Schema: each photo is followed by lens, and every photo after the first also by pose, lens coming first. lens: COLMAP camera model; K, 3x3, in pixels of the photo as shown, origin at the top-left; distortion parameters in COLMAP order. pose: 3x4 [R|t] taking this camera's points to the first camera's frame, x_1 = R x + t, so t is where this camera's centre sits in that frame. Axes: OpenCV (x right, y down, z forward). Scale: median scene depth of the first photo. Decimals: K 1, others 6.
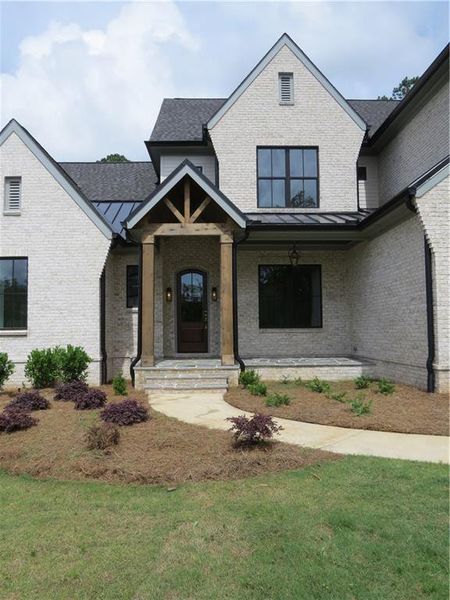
lens RADIAL K [[501.8, 0, 225.0], [0, 501.8, 300.0], [0, 0, 1]] dist [-0.010405, -0.001222]
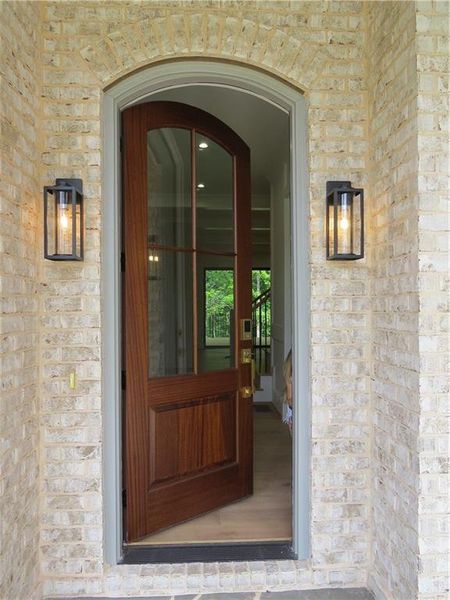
lens RADIAL K [[430.0, 0, 225.0], [0, 430.0, 300.0], [0, 0, 1]] dist [-0.013759, -0.000232]
pose [[0.999601, 0.006657, 0.027455, -0.075155], [-0.008162, 0.998450, 0.055060, 0.008432], [-0.027046, -0.055262, 0.998106, 1.012408]]
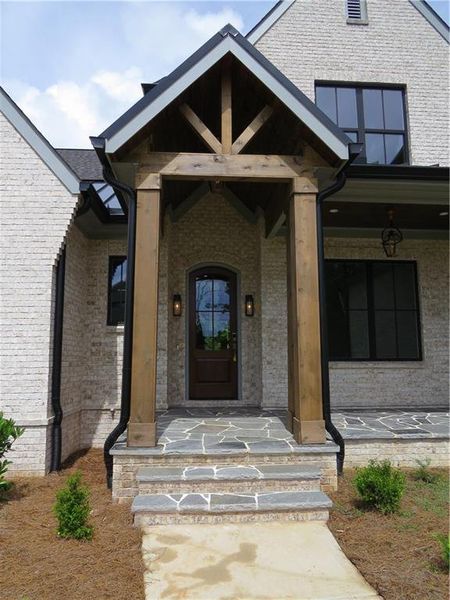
lens RADIAL K [[430.0, 0, 225.0], [0, 430.0, 300.0], [0, 0, 1]] dist [-0.013759, -0.000232]
pose [[0.998928, 0.011941, 0.044732, -0.089501], [-0.008911, 0.997692, -0.067322, 0.021257], [-0.045433, 0.066851, 0.996728, 0.546859]]
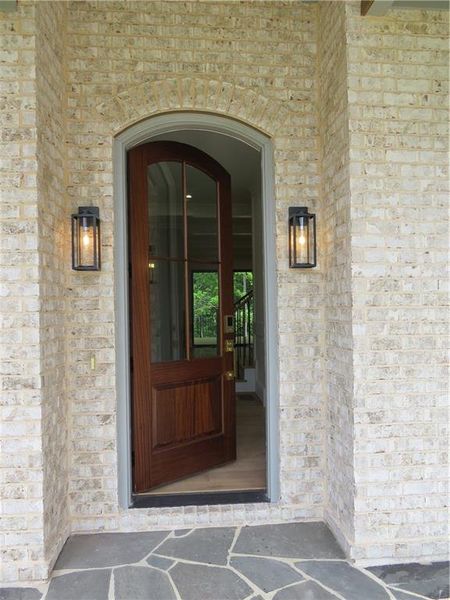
lens RADIAL K [[431.5, 0, 225.0], [0, 431.5, 300.0], [0, 0, 1]] dist [-0.016575, 0.005759]
pose [[0.998375, -0.004249, 0.056821, -0.075924], [0.001298, 0.998653, 0.051863, 0.006559], [-0.056965, -0.051705, 0.997036, 0.962548]]
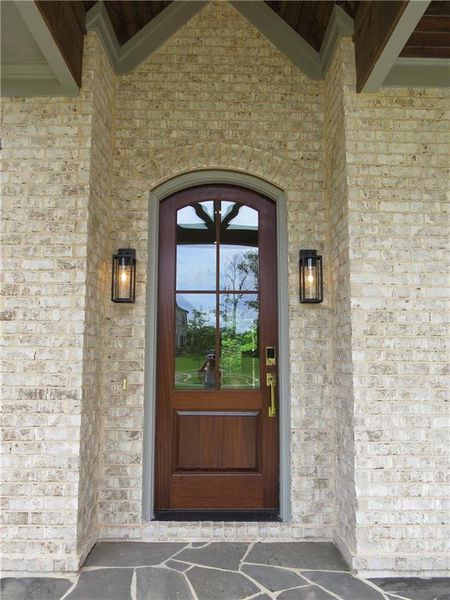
lens RADIAL K [[448.0, 0, 225.0], [0, 448.0, 300.0], [0, 0, 1]] dist [-0.013802, 0.000541]
pose [[0.999837, 0.013223, -0.012297, -0.070348], [-0.013943, 0.998073, -0.060458, 0.016100], [0.011474, 0.060619, 0.998095, 0.923672]]
